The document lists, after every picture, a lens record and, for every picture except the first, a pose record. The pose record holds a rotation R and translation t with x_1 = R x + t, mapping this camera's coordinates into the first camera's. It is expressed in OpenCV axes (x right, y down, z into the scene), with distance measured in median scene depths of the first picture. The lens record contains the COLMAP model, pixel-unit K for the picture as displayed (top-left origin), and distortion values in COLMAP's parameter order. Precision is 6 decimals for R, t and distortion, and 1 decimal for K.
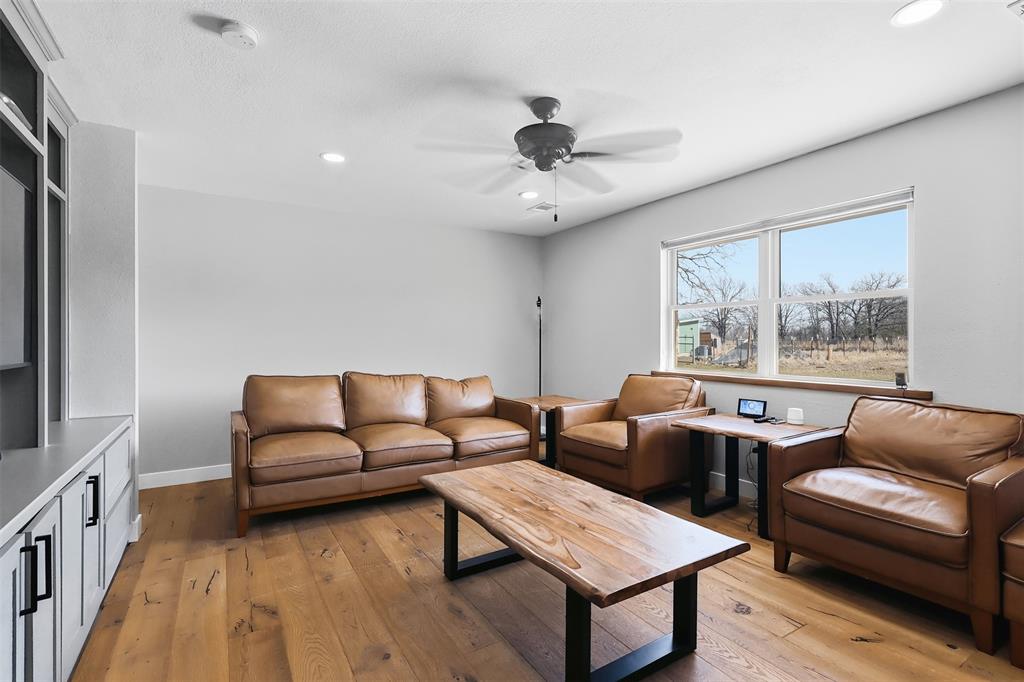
lens RADIAL K [[478.6, 0, 506.4], [0, 478.6, 332.8], [0, 0, 1]] dist [-0.001271, 0.000330]
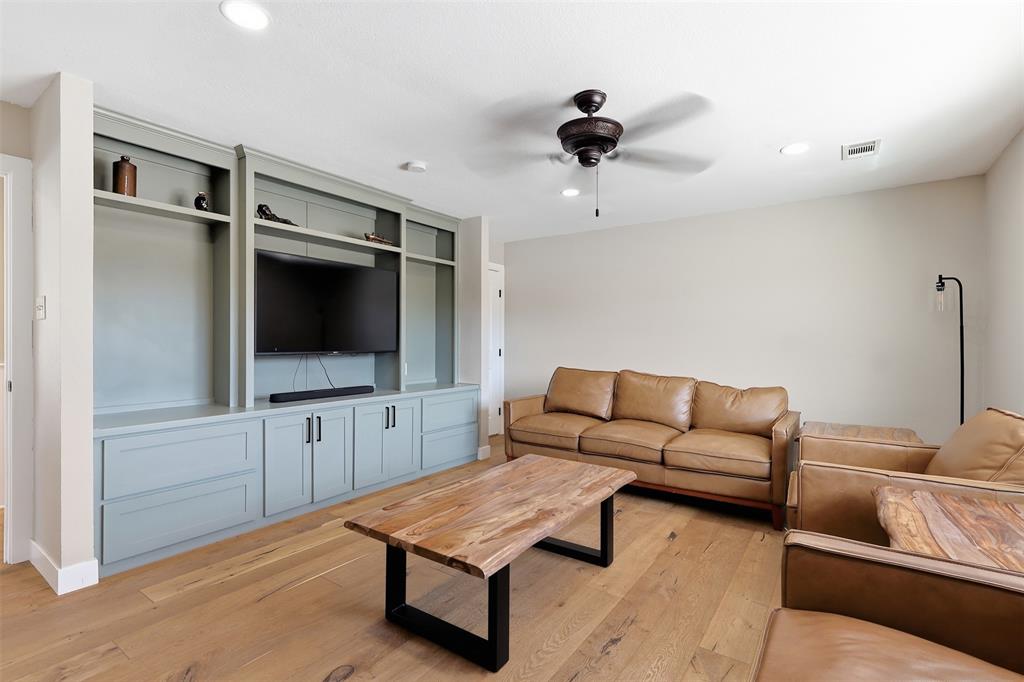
lens RADIAL K [[478.6, 0, 506.6], [0, 478.6, 348.3], [0, 0, 1]] dist [-0.001271, 0.000330]
pose [[0.400743, 0.019738, -0.915978, 0.841255], [0.008501, 0.999645, 0.025261, 0.001249], [0.916151, -0.017910, 0.400433, 0.432754]]
